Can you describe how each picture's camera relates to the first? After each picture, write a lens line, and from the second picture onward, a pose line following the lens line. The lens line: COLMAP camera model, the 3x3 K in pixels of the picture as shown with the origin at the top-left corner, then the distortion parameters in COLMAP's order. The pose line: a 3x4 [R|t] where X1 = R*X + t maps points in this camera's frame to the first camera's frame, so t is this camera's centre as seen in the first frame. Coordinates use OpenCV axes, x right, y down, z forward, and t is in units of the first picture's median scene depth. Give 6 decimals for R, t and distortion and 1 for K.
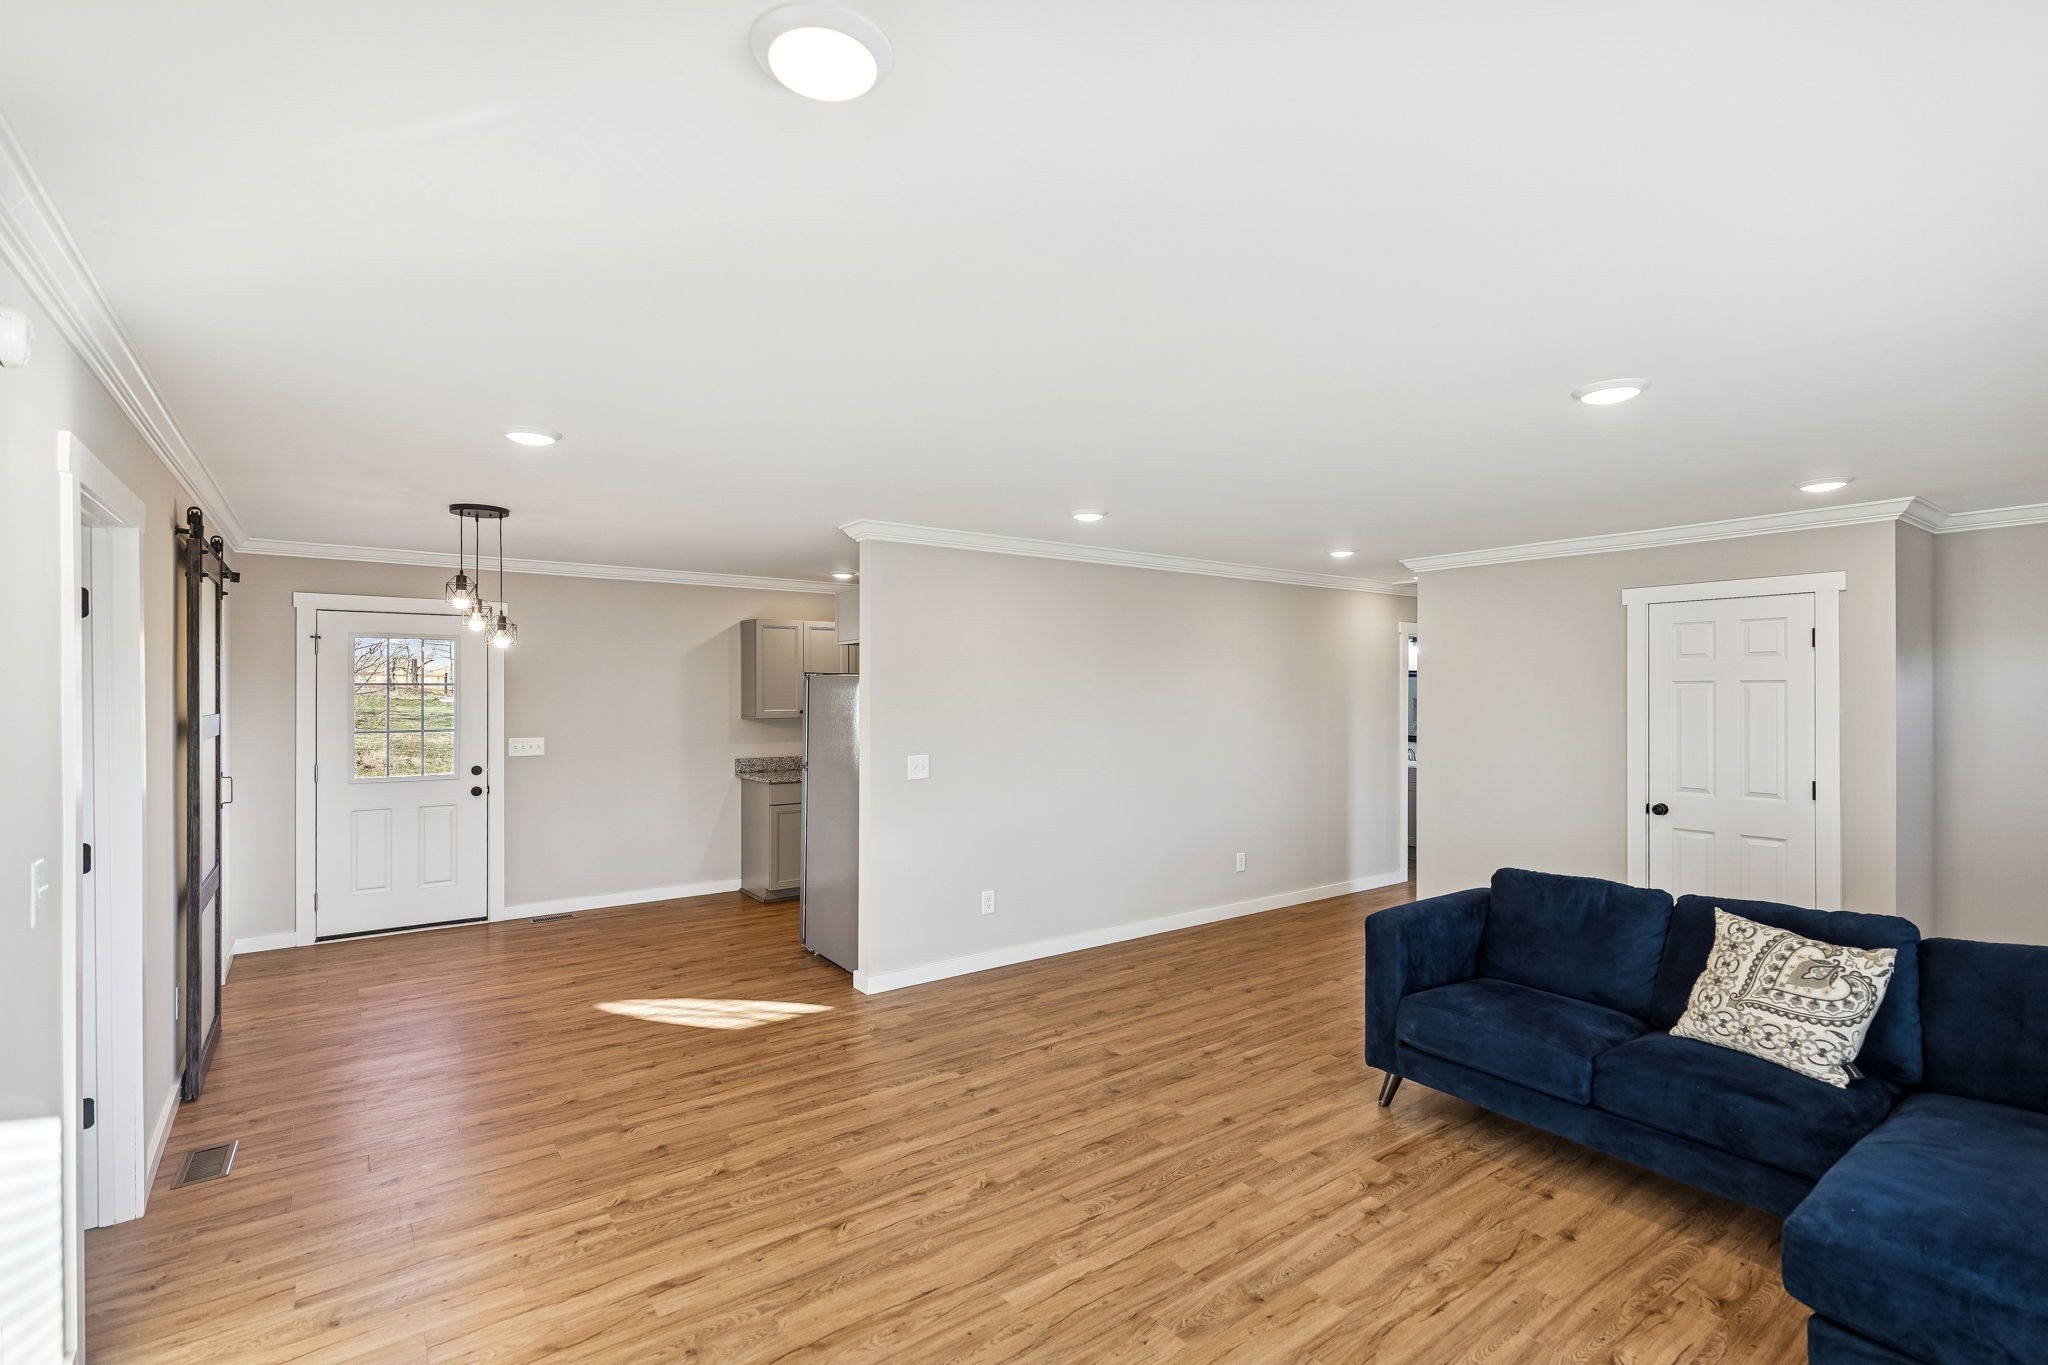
lens RADIAL K [[937.2, 0, 1026.1], [0, 937.2, 693.8], [0, 0, 1]] dist [0.009097, -0.002116]
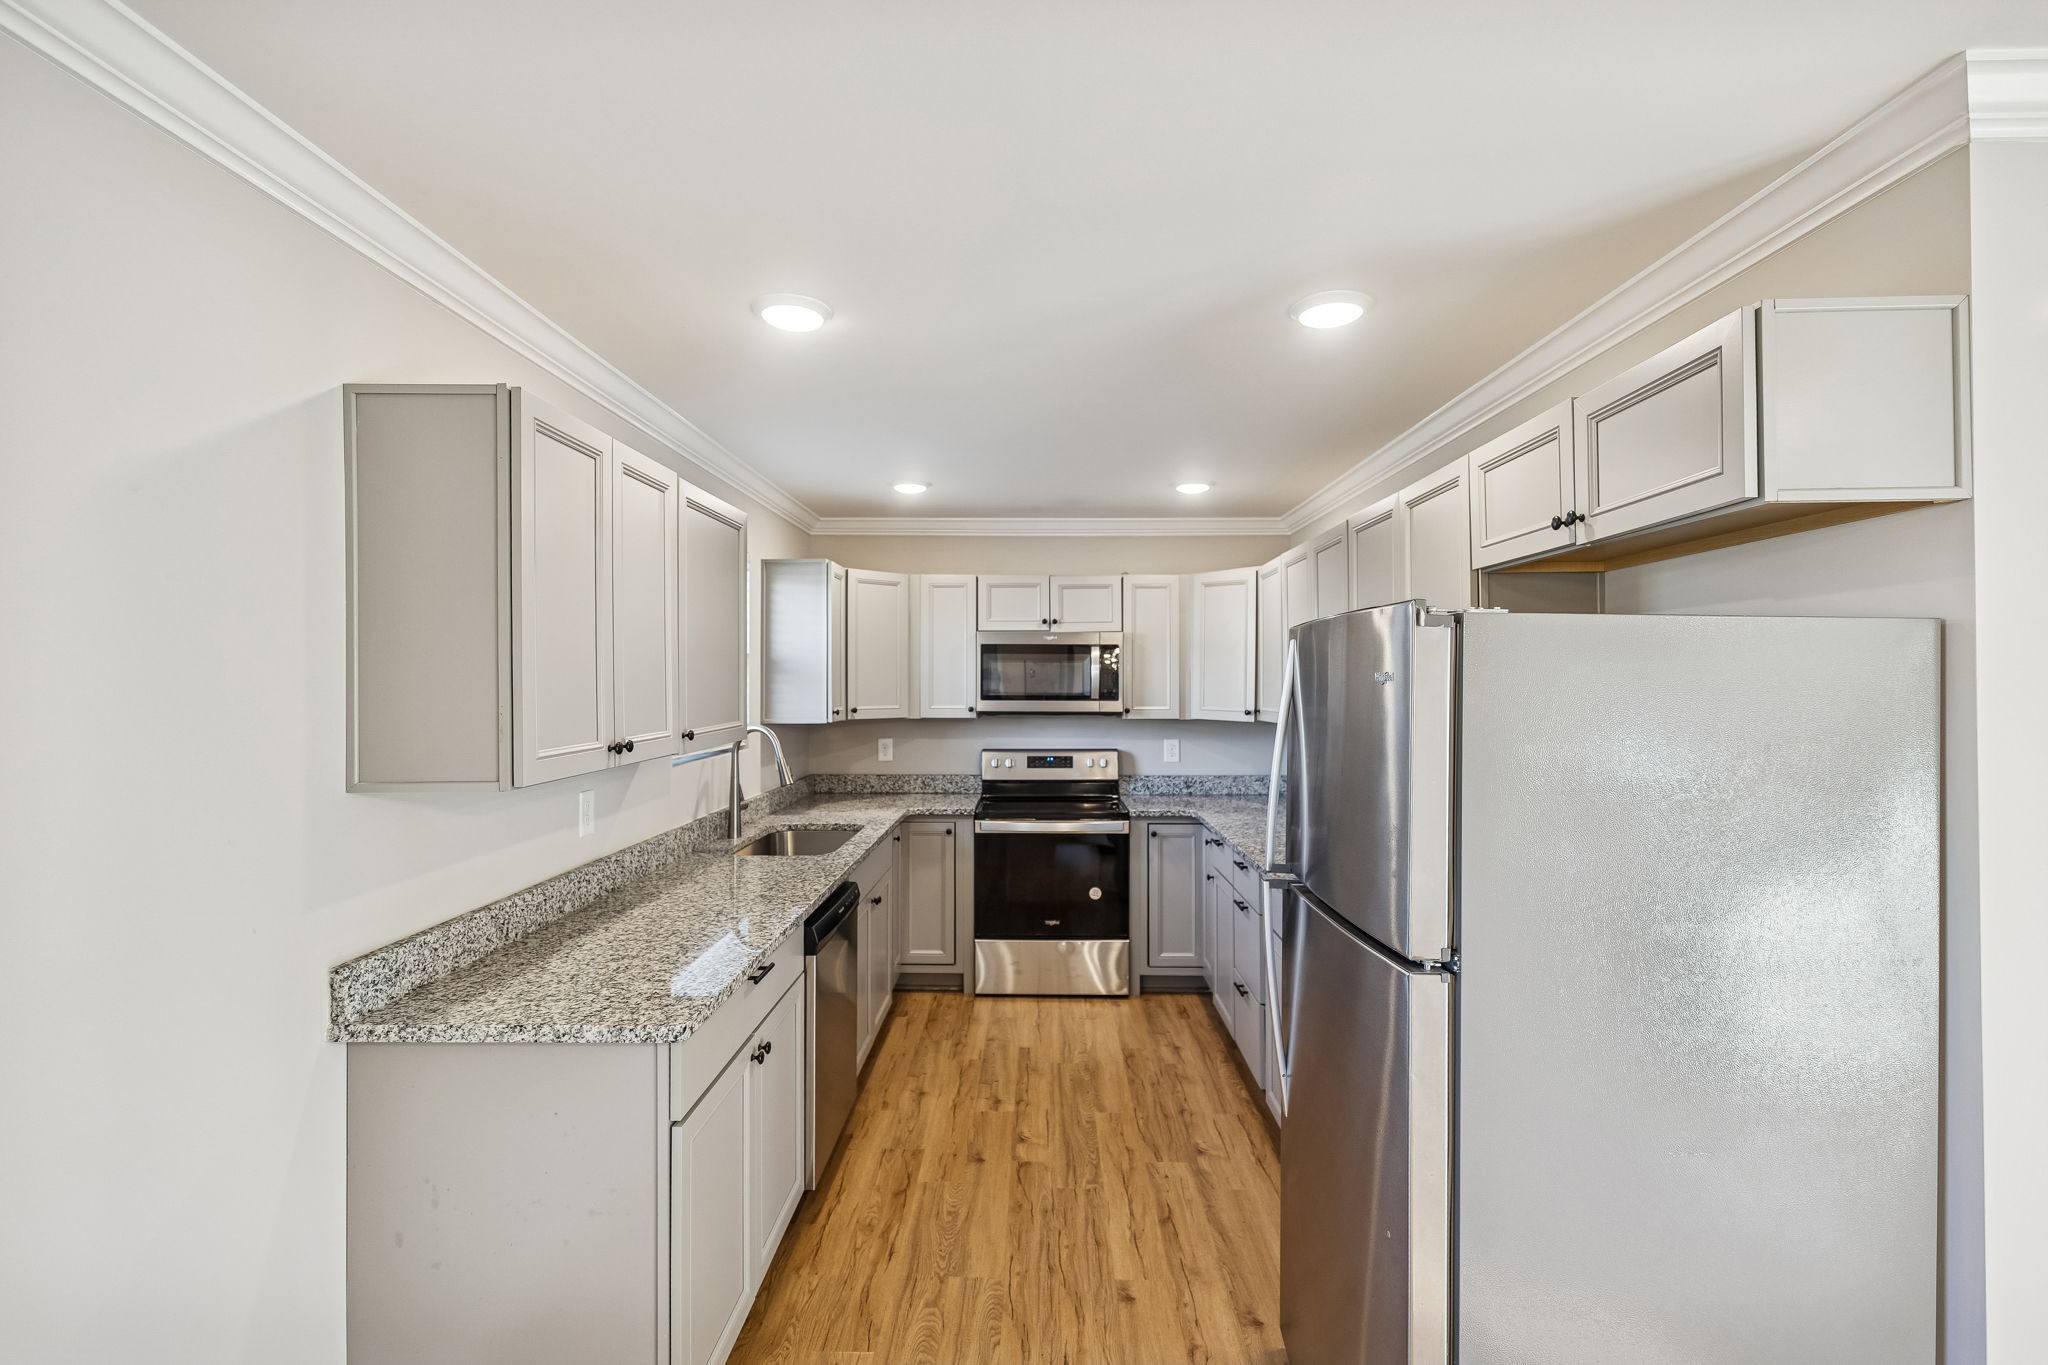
lens RADIAL K [[937.2, 0, 1018.7], [0, 937.2, 675.9], [0, 0, 1]] dist [0.009097, -0.002116]
pose [[0.612870, -0.000783, 0.790183, -0.628103], [0.007776, 0.999957, -0.005041, -0.001342], [-0.790145, 0.009234, 0.612850, 1.159896]]
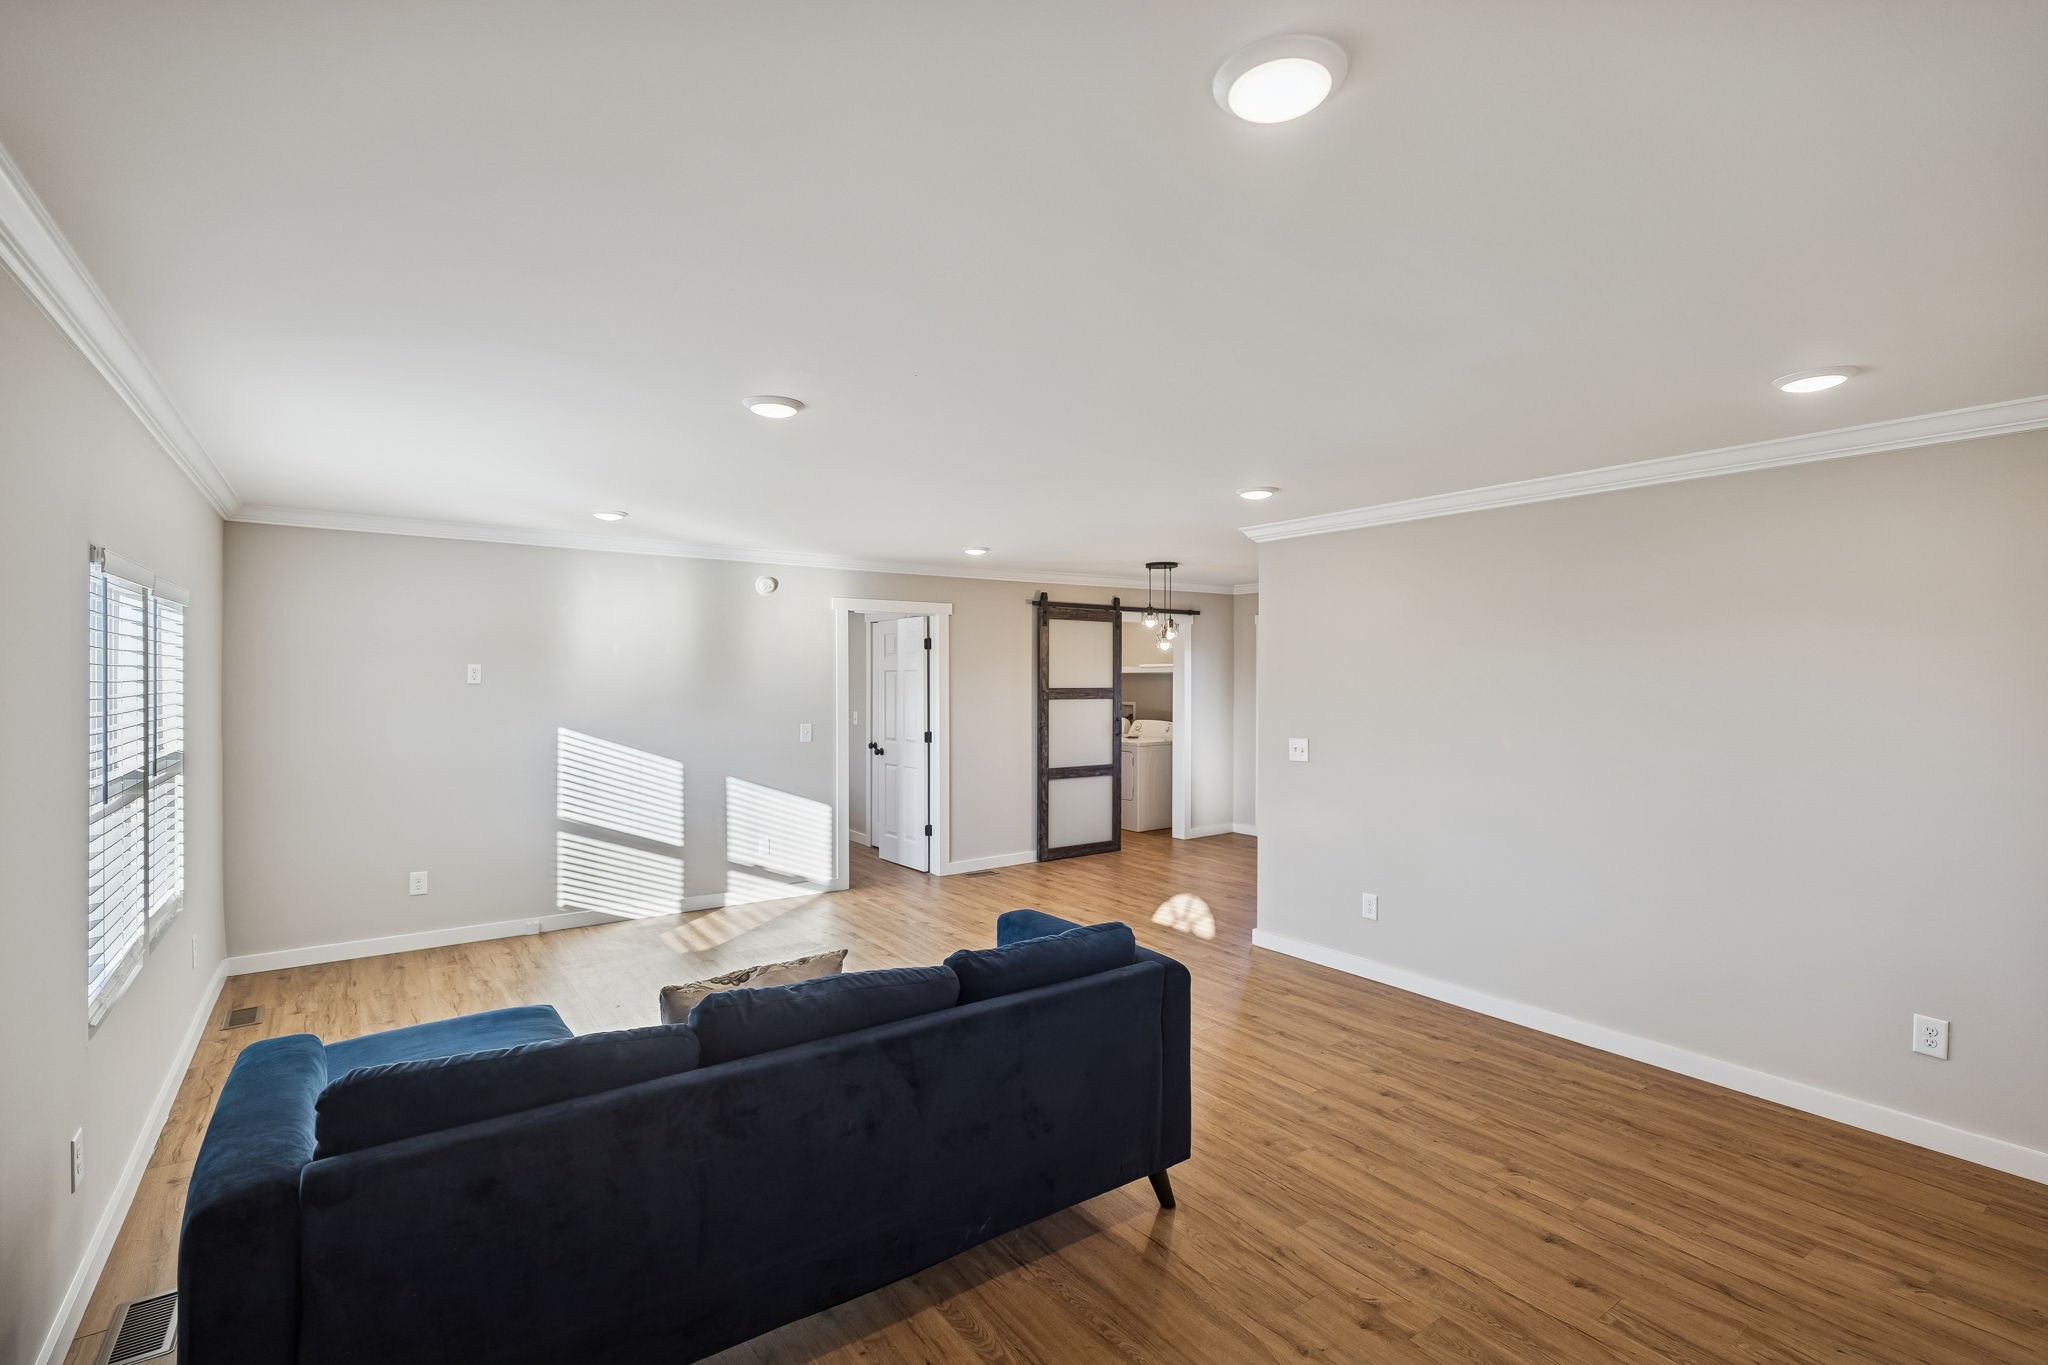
lens RADIAL K [[937.2, 0, 1036.8], [0, 937.2, 679.3], [0, 0, 1]] dist [0.009097, -0.002116]
pose [[-0.009719, 0.003025, -0.999948, 1.039687], [-0.003464, 0.999989, 0.003059, -0.003026], [0.999947, 0.003494, -0.009709, 0.799052]]
